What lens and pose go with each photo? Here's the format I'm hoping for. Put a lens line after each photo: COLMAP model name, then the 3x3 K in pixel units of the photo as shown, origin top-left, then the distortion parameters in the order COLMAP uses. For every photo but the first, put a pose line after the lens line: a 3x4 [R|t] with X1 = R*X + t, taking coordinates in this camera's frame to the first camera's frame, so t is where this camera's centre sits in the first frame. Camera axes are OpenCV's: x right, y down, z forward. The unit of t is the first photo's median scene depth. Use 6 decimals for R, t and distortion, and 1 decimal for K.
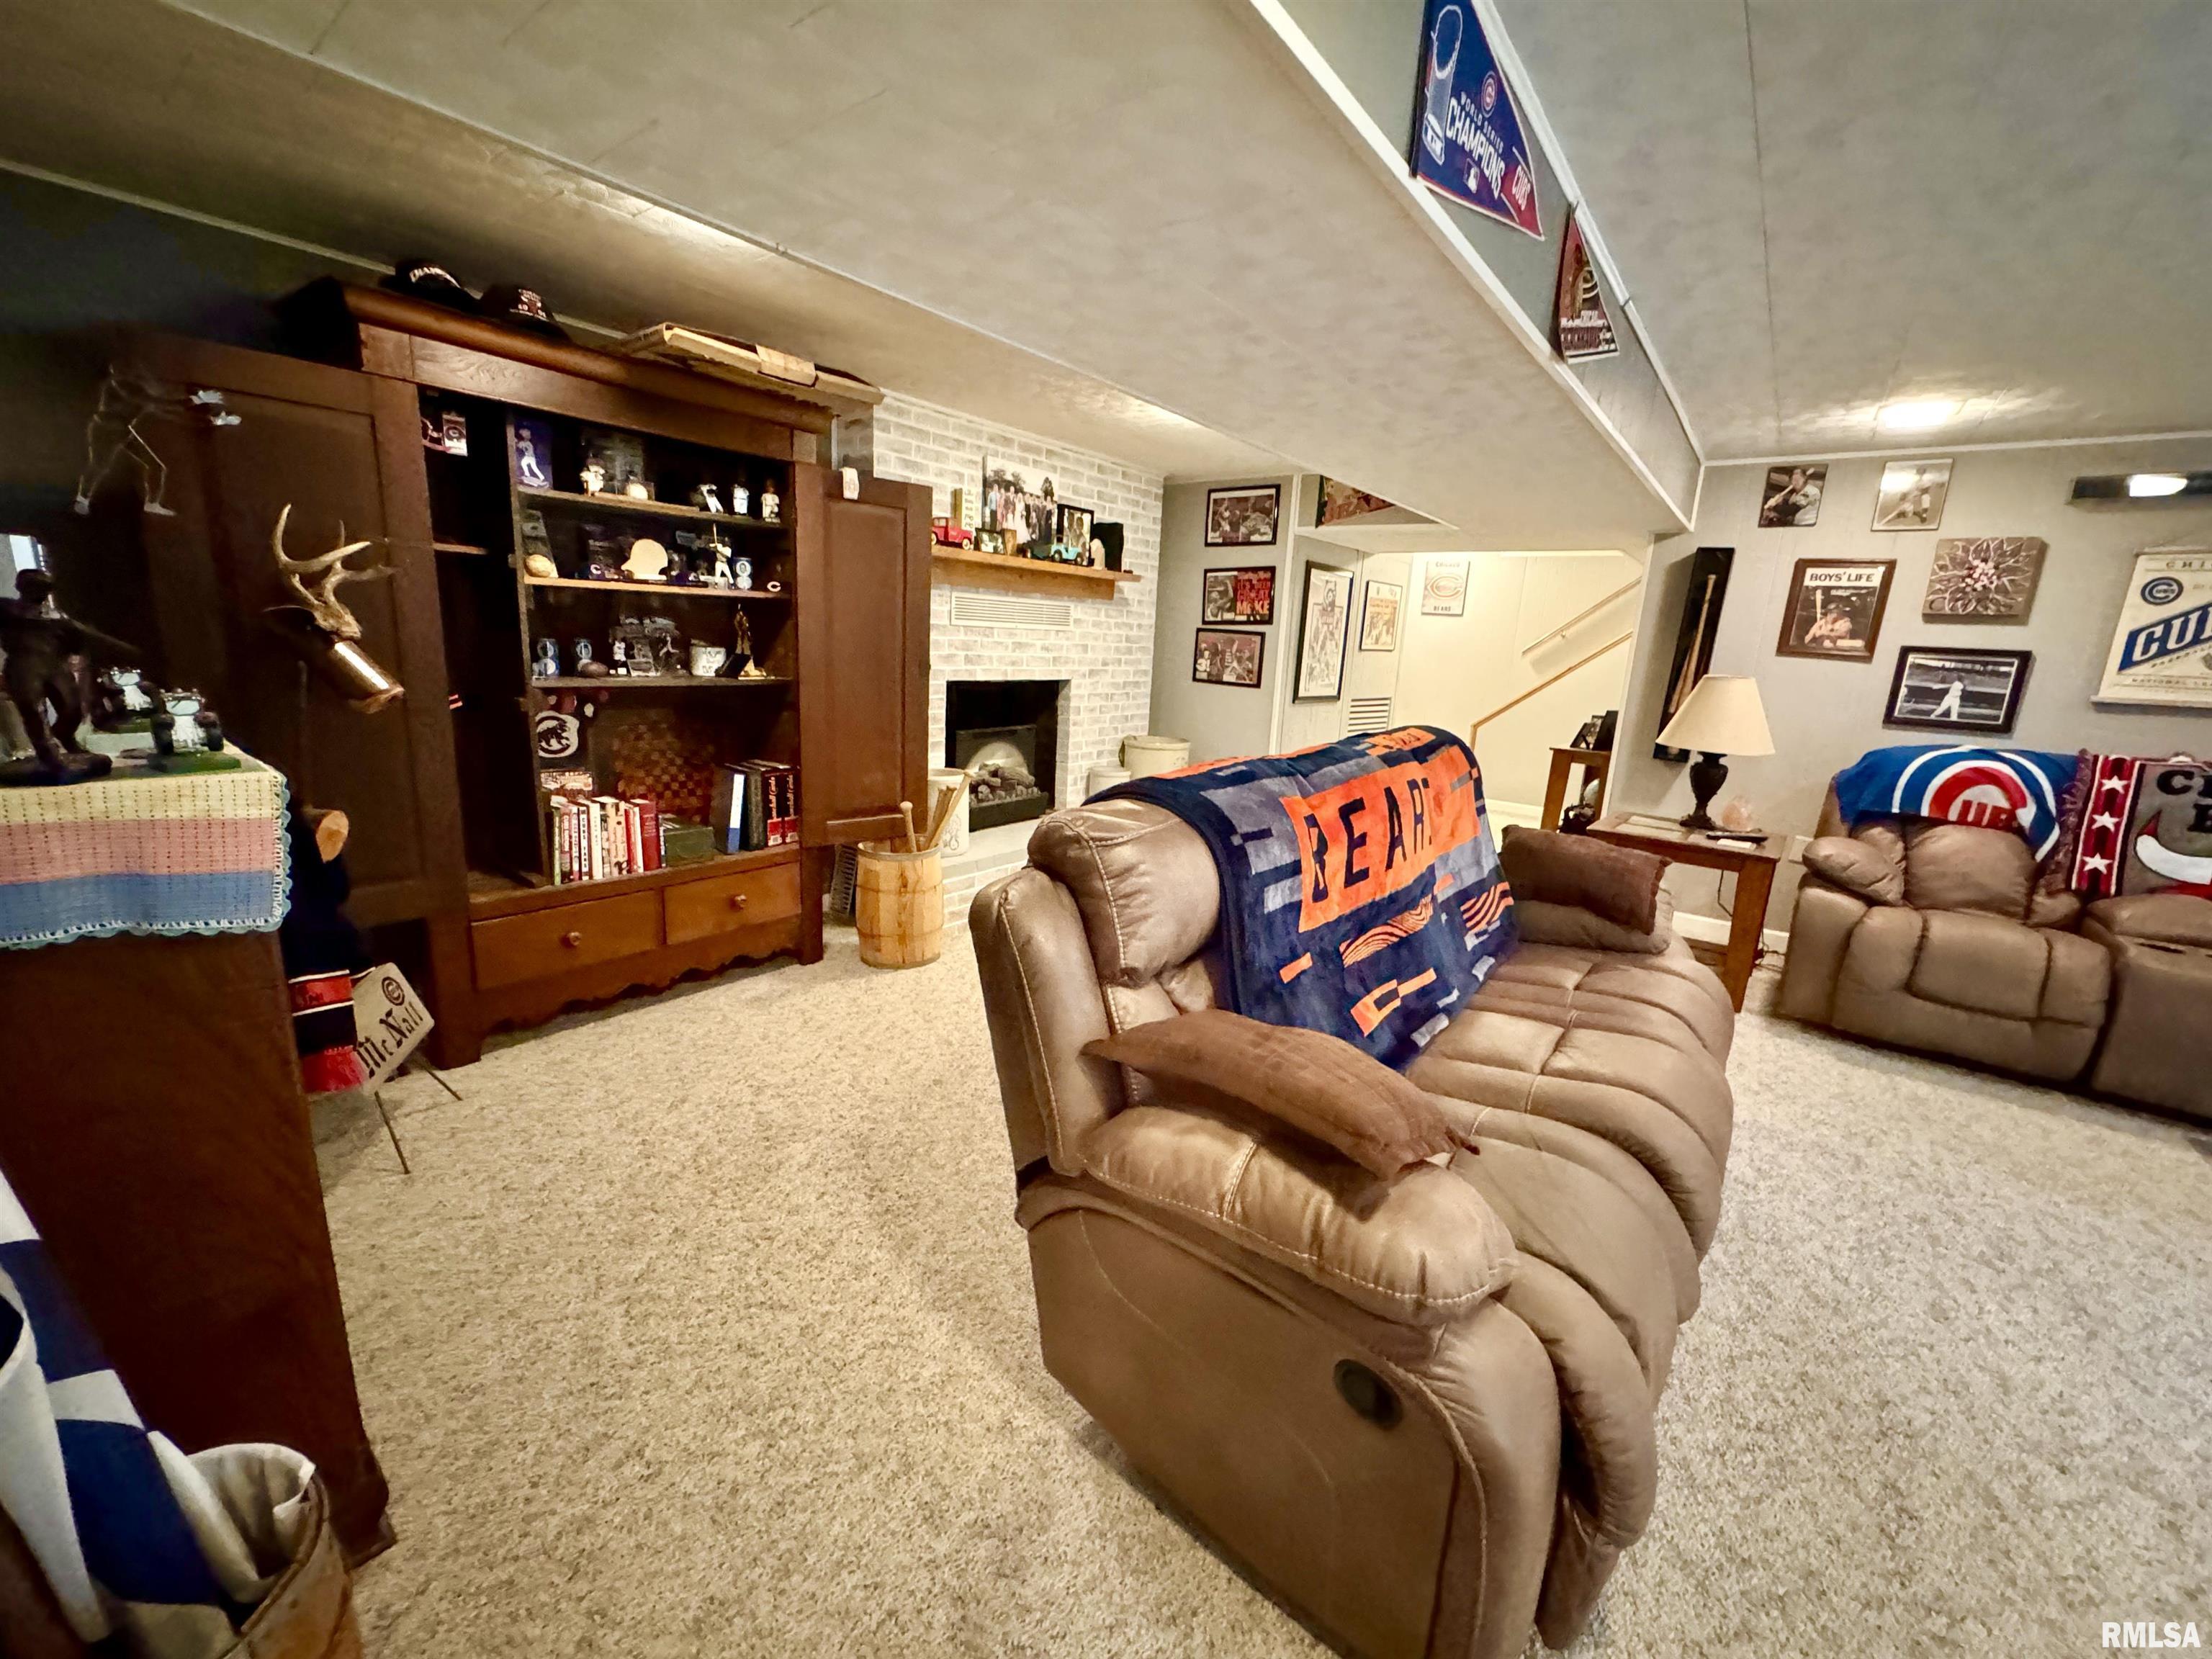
lens RADIAL K [[896.7, 0, 1107.8], [0, 896.7, 826.0], [0, 0, 1]] dist [-0.003502, 0.000575]
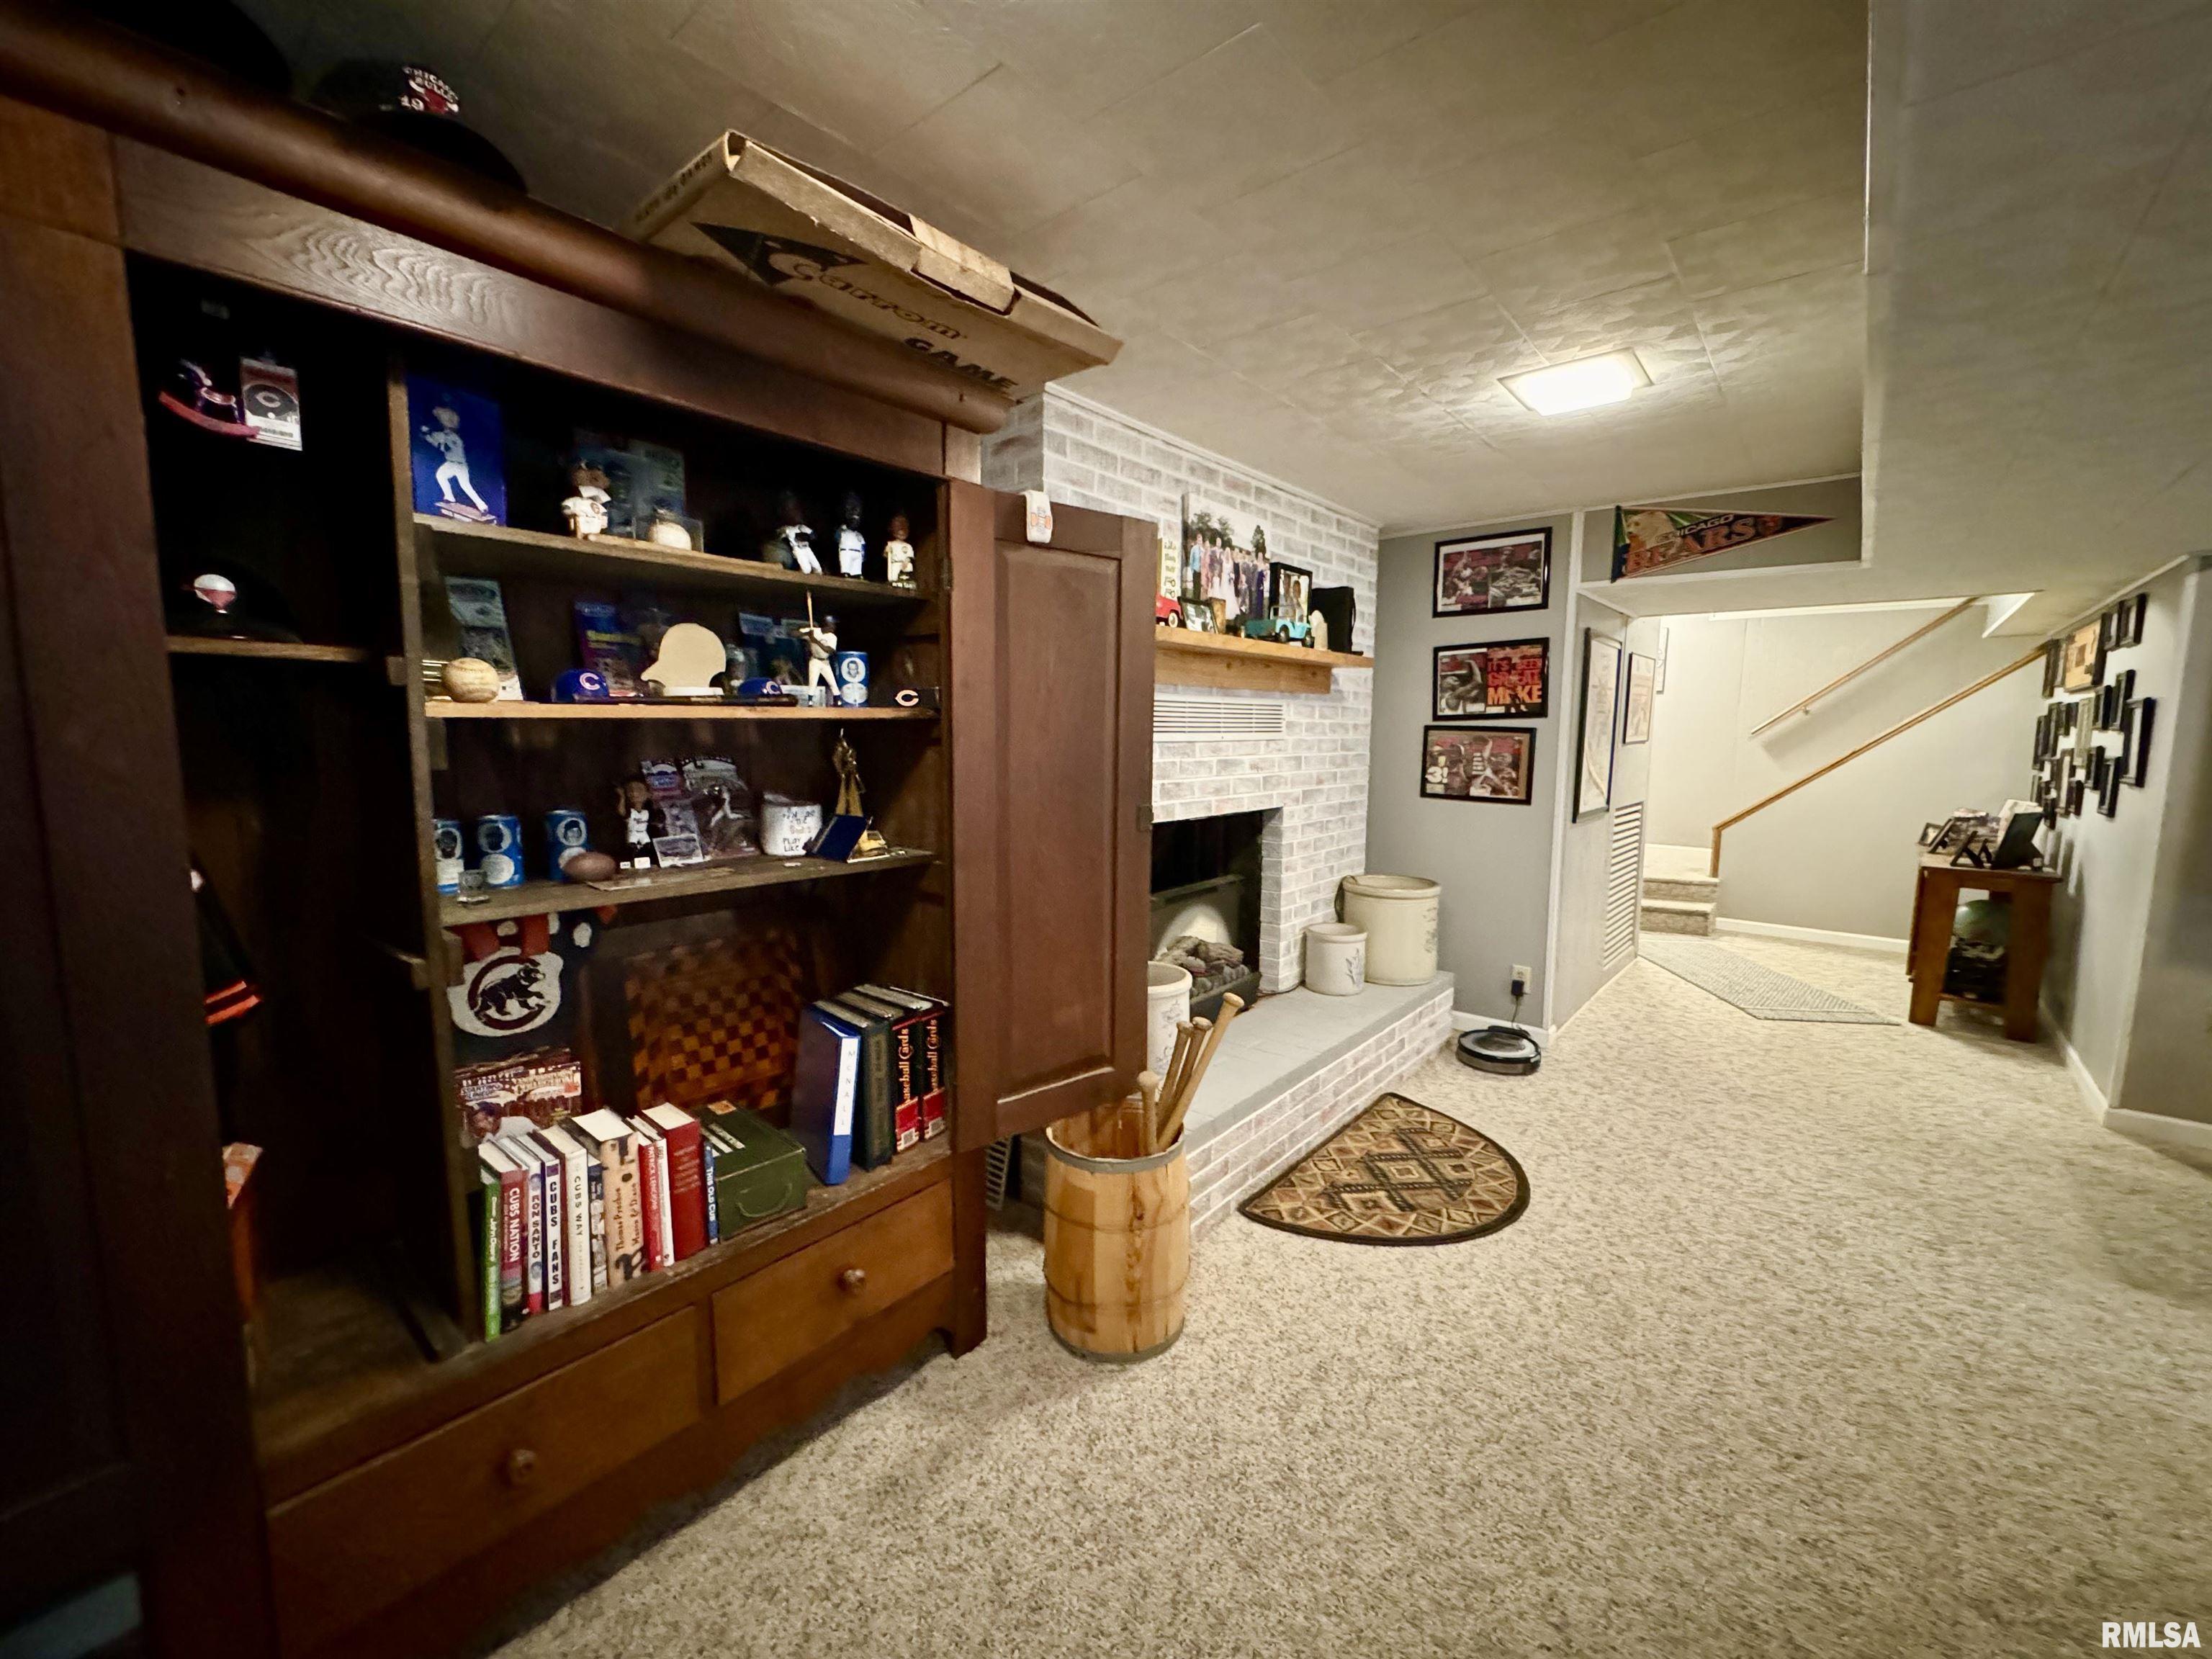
lens RADIAL K [[896.7, 0, 1108.7], [0, 896.7, 826.0], [0, 0, 1]] dist [-0.003502, 0.000575]
pose [[0.998214, -0.039346, -0.044951, -0.210296], [0.034601, 0.994197, -0.101857, -0.116890], [0.048698, 0.100120, 0.993783, 0.423027]]
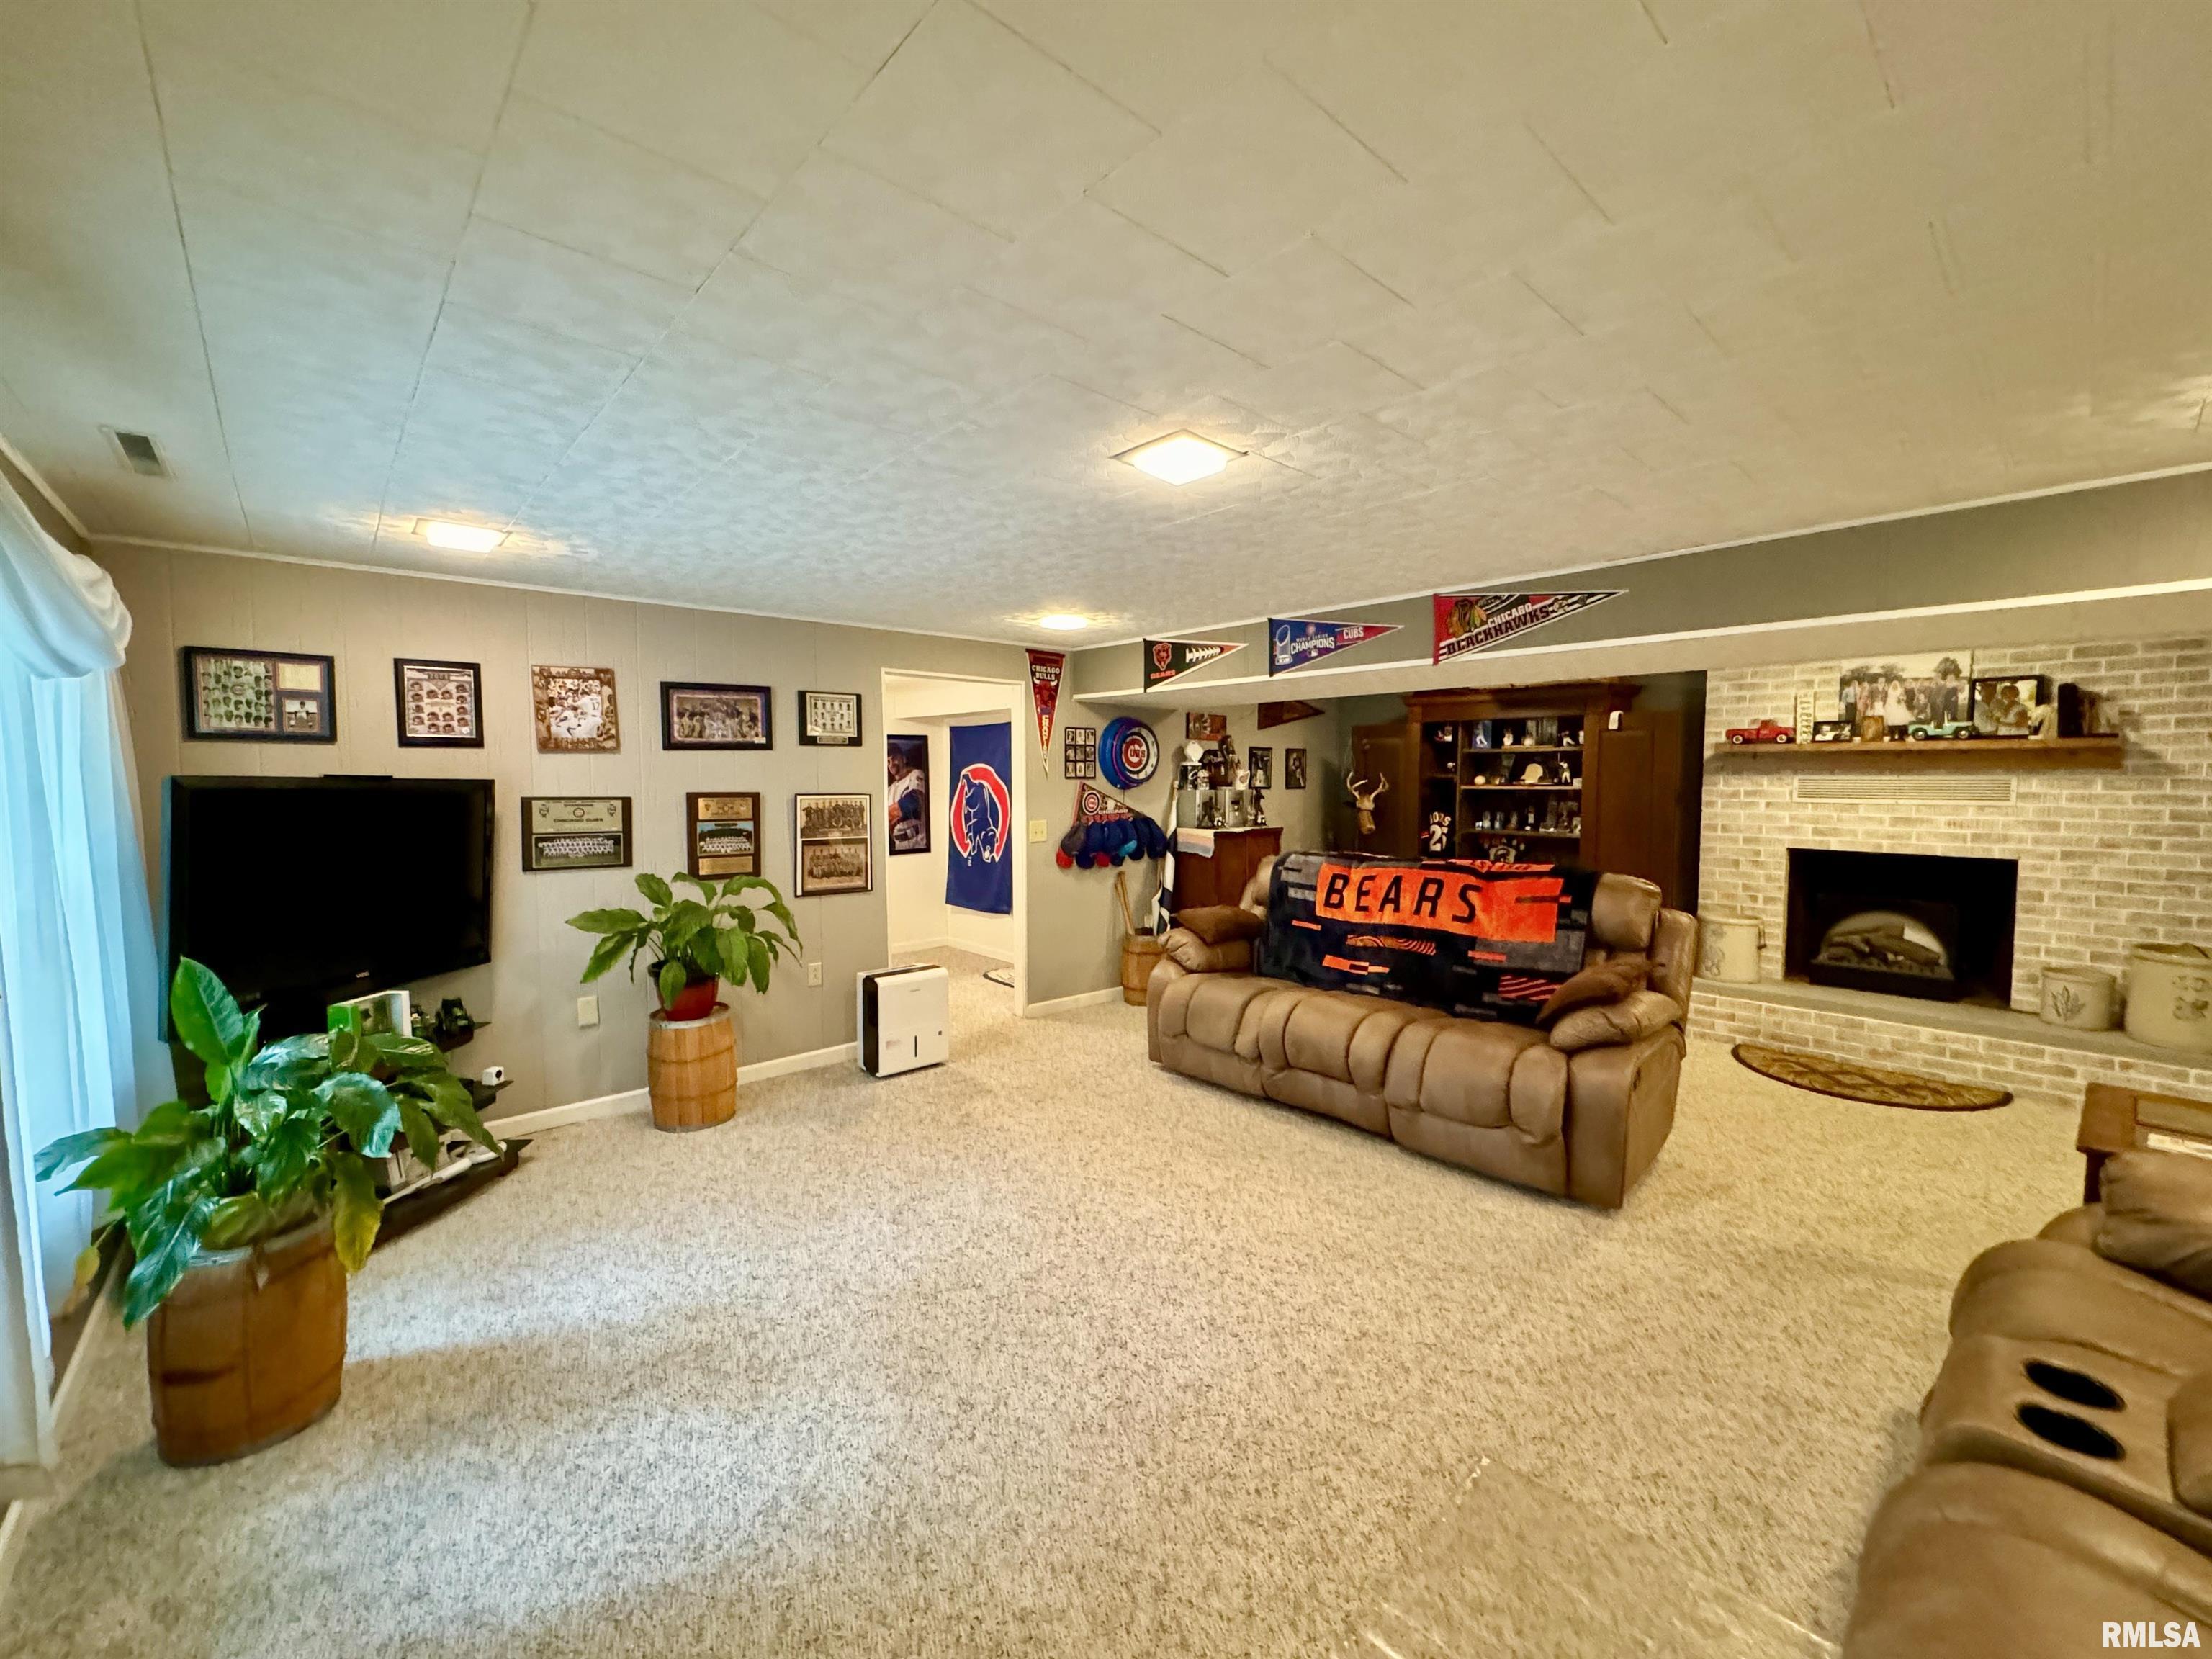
lens RADIAL K [[896.7, 0, 1107.1], [0, 896.7, 826.3], [0, 0, 1]] dist [-0.003502, 0.000575]
pose [[-0.183240, 0.005552, -0.983053, 1.426340], [-0.215974, 0.975326, 0.045765, -0.059364], [0.959051, 0.220700, -0.177519, 0.407686]]
